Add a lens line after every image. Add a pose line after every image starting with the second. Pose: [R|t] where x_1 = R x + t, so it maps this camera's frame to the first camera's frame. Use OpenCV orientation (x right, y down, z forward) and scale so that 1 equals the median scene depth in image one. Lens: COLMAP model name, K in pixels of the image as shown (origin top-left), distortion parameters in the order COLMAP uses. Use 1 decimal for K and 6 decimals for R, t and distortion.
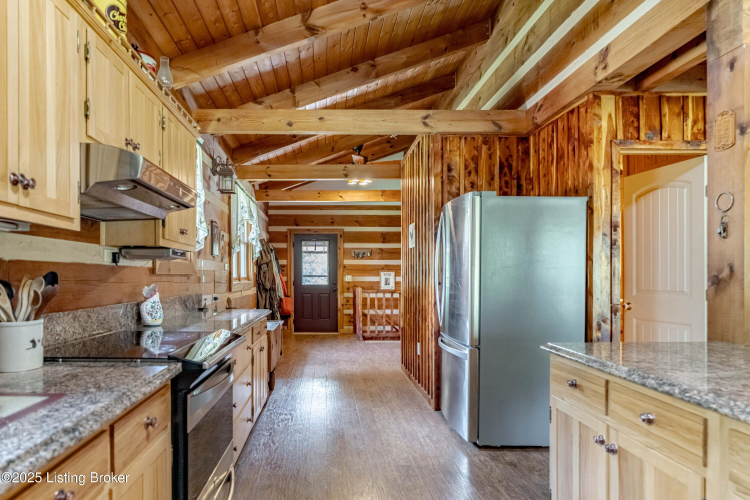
lens RADIAL K [[462.9, 0, 346.8], [0, 462.9, 276.1], [0, 0, 1]] dist [0.002058, 0.000236]
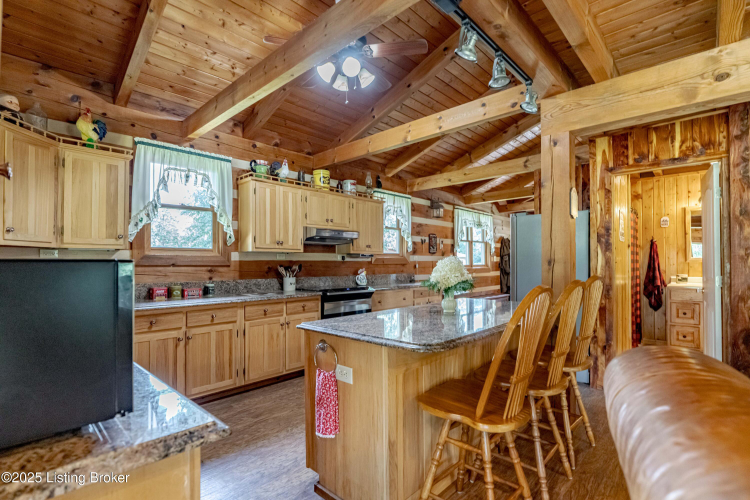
lens RADIAL K [[368.7, 0, 373.5], [0, 368.7, 256.6], [0, 0, 1]] dist [-0.002167, 0.000117]
pose [[0.707666, -0.013419, -0.706420, 0.861146], [0.001478, 0.999846, -0.017512, -0.008209], [0.706545, 0.011348, 0.707577, -0.283904]]
